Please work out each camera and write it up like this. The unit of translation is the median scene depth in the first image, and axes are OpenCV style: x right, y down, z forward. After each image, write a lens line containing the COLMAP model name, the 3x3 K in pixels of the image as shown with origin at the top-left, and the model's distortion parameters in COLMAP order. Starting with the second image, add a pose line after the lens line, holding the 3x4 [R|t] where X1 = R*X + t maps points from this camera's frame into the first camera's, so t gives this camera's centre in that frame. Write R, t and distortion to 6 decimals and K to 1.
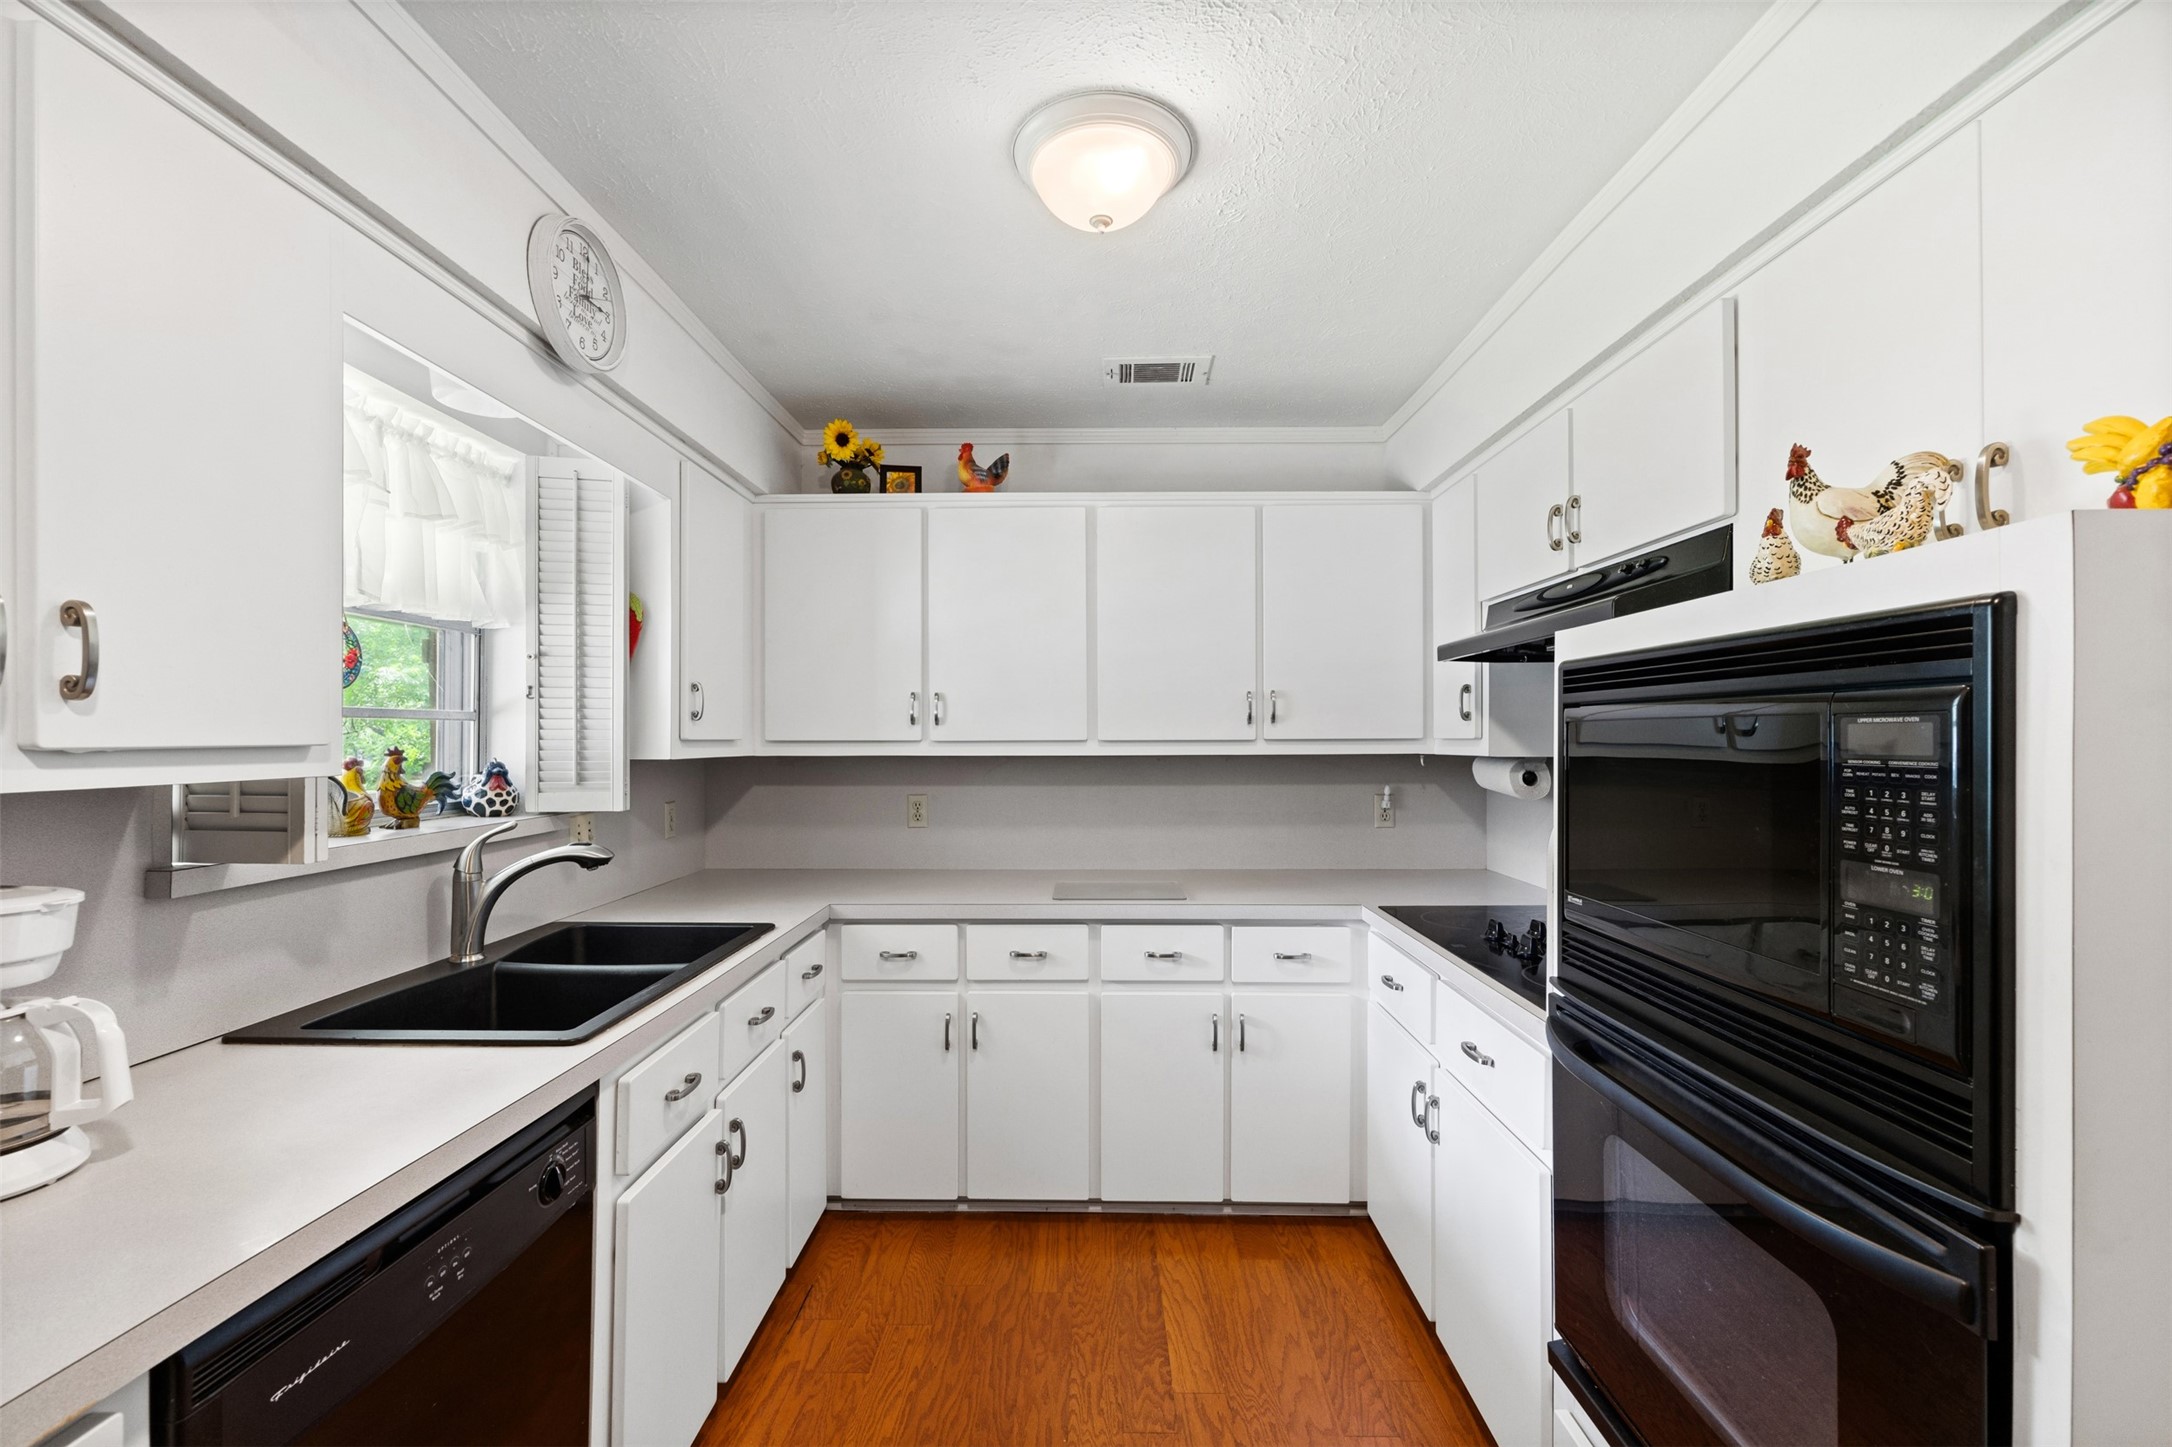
lens RADIAL K [[878.4, 0, 1084.7], [0, 878.4, 729.4], [0, 0, 1]] dist [-0.002993, 0.000892]
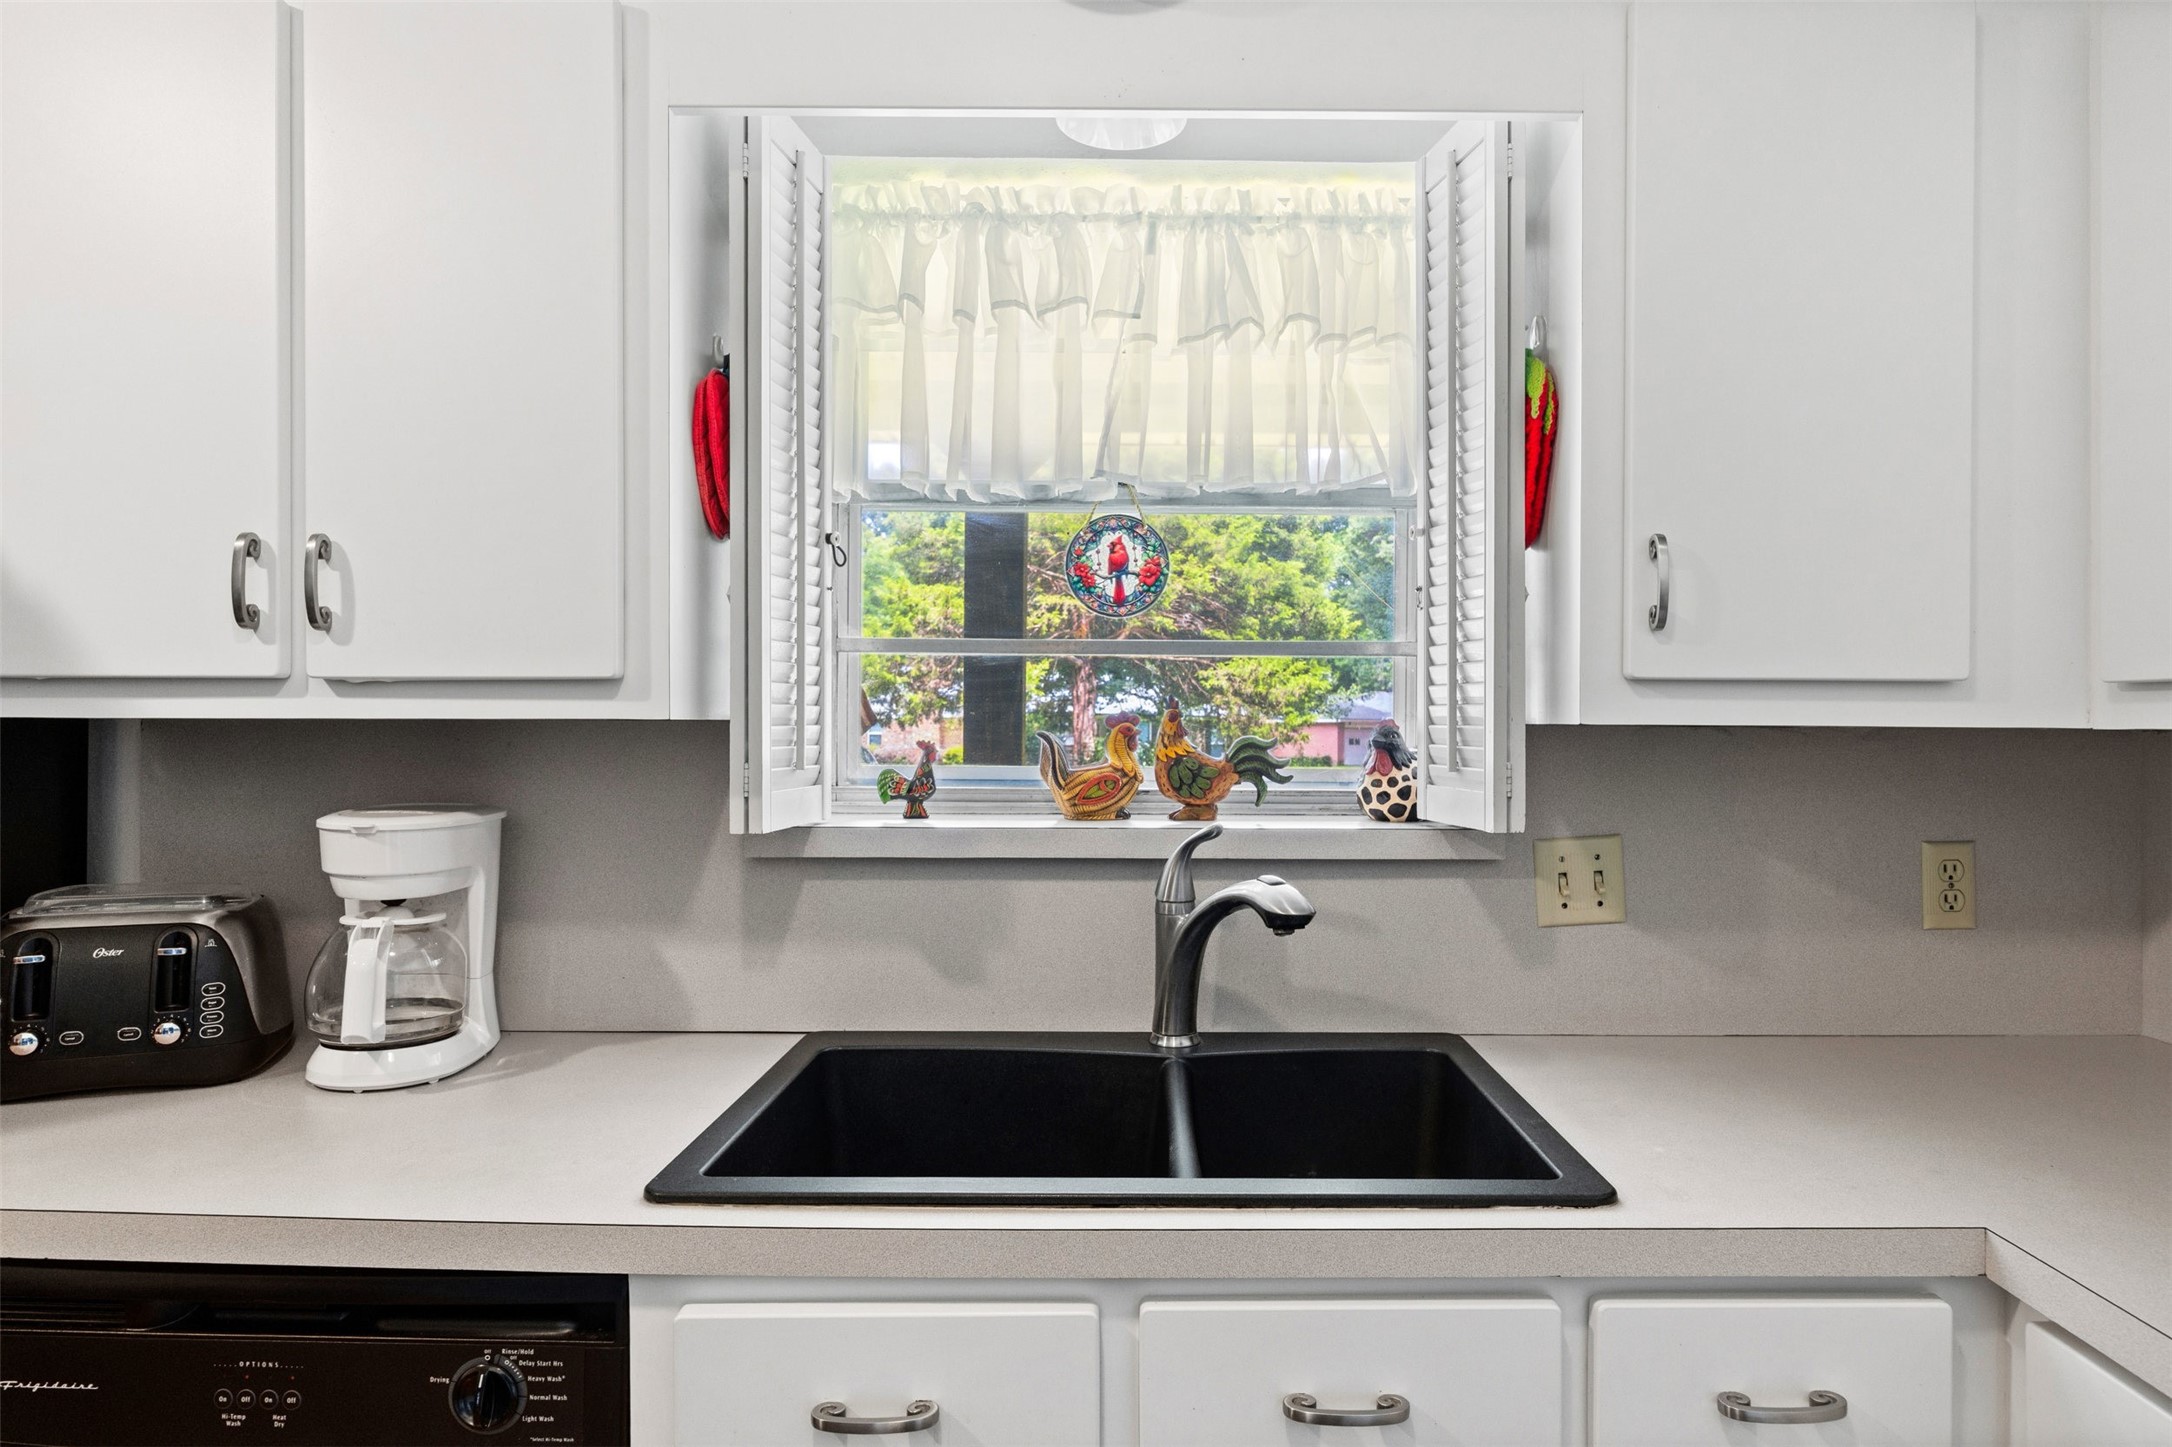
lens RADIAL K [[1250.4, 0, 1088.0], [0, 1250.4, 729.7], [0, 0, 1]] dist [0.013485, -0.000262]
pose [[0.006797, 0.004380, -0.999967, 0.161862], [0.005598, 0.999975, 0.004418, 0.039536], [0.999961, -0.005628, 0.006773, 0.906457]]
